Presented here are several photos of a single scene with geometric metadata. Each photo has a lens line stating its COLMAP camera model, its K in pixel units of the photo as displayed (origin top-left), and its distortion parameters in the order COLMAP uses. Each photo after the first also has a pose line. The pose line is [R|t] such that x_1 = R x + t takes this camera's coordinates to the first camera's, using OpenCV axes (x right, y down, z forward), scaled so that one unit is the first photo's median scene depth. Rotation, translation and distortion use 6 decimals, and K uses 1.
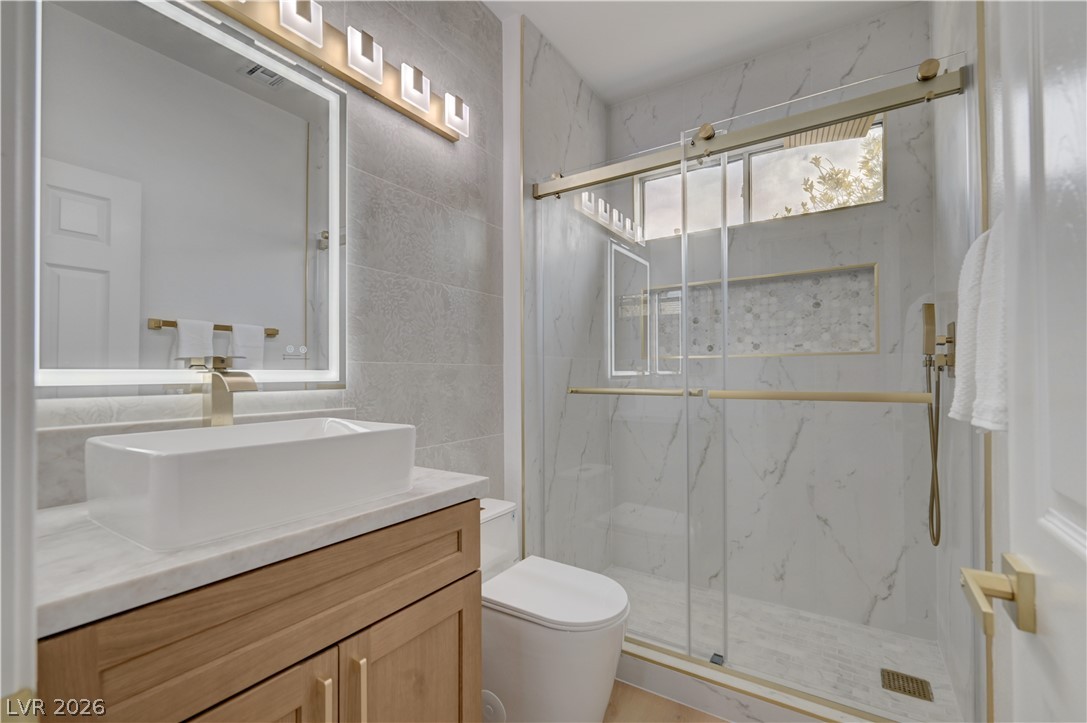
lens RADIAL K [[467.7, 0, 547.5], [0, 467.7, 365.2], [0, 0, 1]] dist [-0.011752, 0.000916]
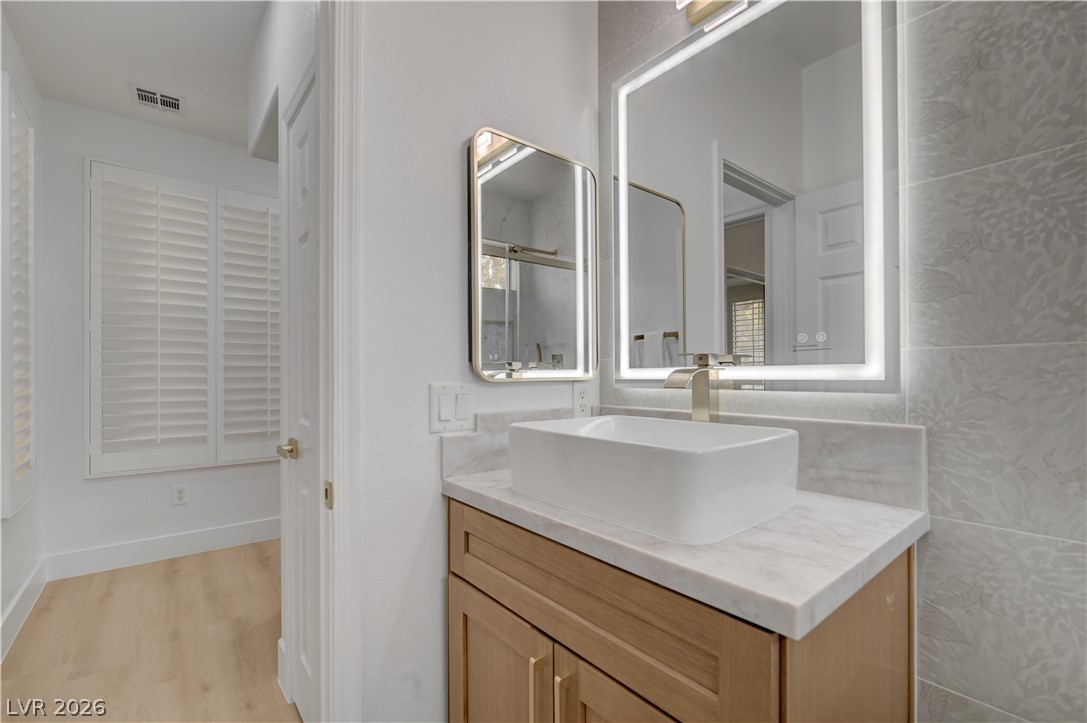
lens RADIAL K [[467.7, 0, 539.5], [0, 467.7, 372.7], [0, 0, 1]] dist [-0.011752, 0.000916]
pose [[-0.306442, 0.002590, -0.951886, 0.585671], [0.025007, 0.999673, -0.005331, 0.030302], [0.951561, -0.025438, -0.306406, 1.478015]]
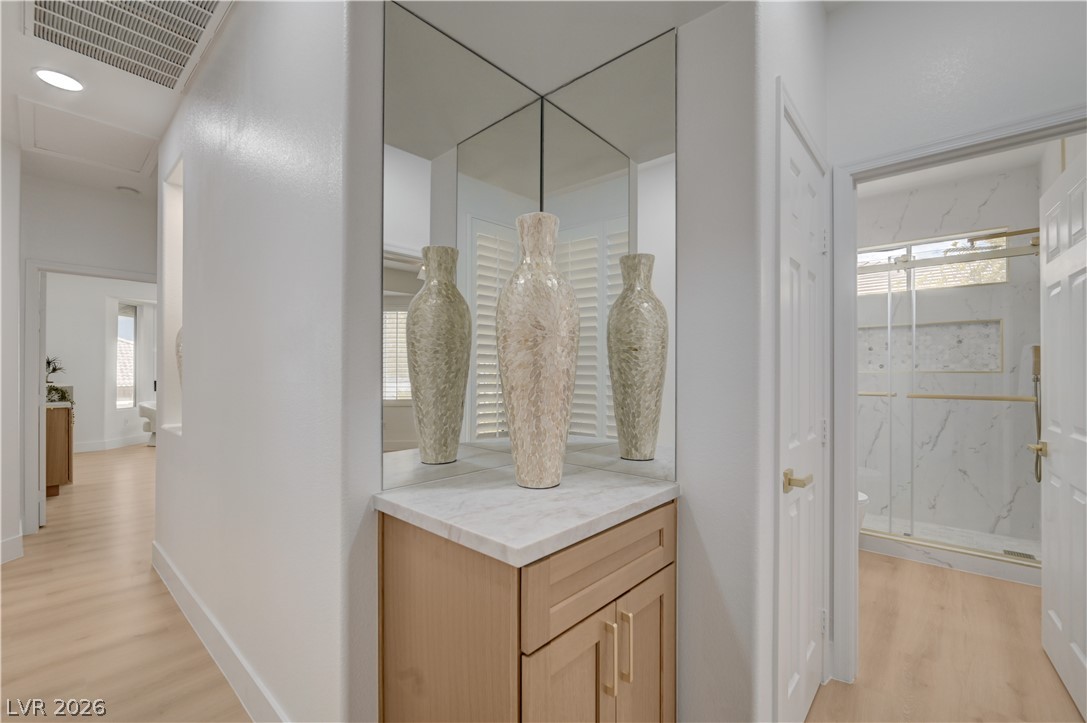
lens RADIAL K [[467.7, 0, 536.2], [0, 467.7, 367.9], [0, 0, 1]] dist [-0.011752, 0.000916]
pose [[0.988850, 0.005493, -0.148814, -0.608467], [-0.004390, 0.999960, 0.007739, -0.040264], [0.148850, -0.007000, 0.988835, -0.779437]]
